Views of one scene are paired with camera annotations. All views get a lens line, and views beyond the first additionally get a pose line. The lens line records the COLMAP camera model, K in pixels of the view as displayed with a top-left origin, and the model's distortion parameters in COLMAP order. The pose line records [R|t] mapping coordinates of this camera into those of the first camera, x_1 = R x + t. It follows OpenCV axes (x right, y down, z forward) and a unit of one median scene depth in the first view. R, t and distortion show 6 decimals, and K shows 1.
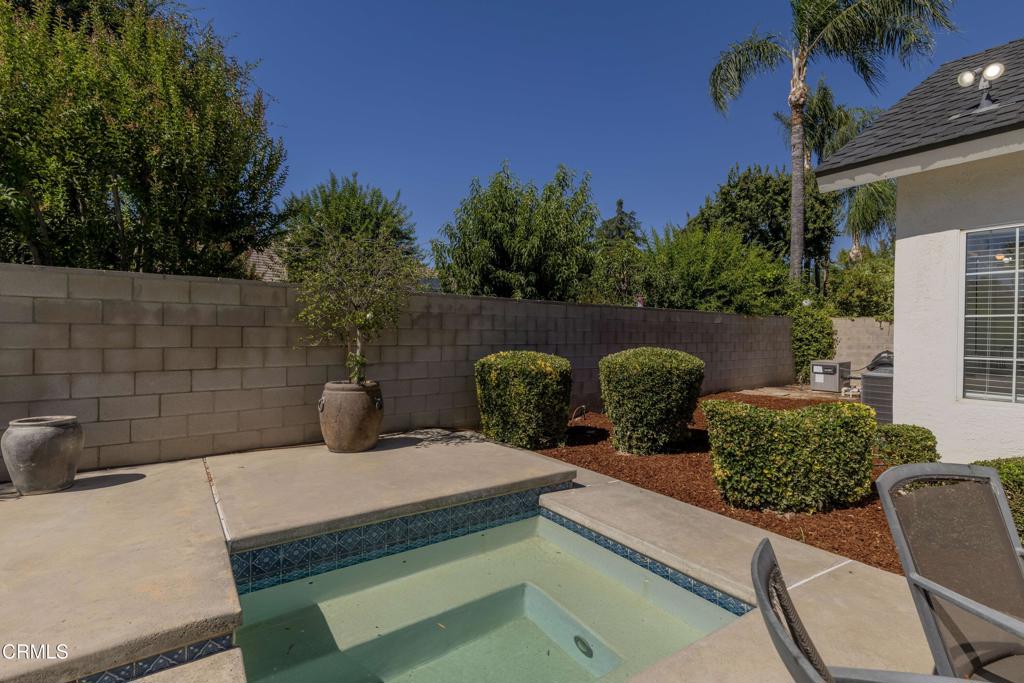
lens RADIAL K [[483.4, 0, 519.3], [0, 483.4, 337.9], [0, 0, 1]] dist [0.015218, -0.002942]
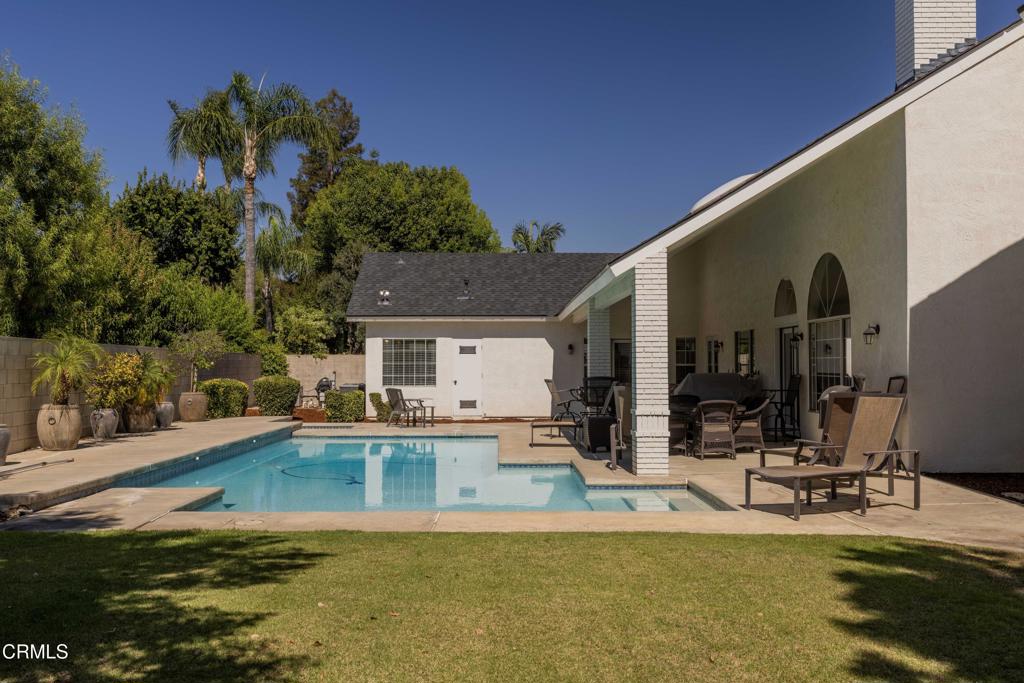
lens RADIAL K [[991.5, 0, 519.5], [0, 991.5, 342.5], [0, 0, 1]] dist [0.016306, 0.000000]
pose [[0.570800, 0.006936, 0.821060, -1.243660], [0.016914, 0.999653, -0.020203, -0.008530], [-0.820915, 0.025420, 0.570484, -1.100649]]
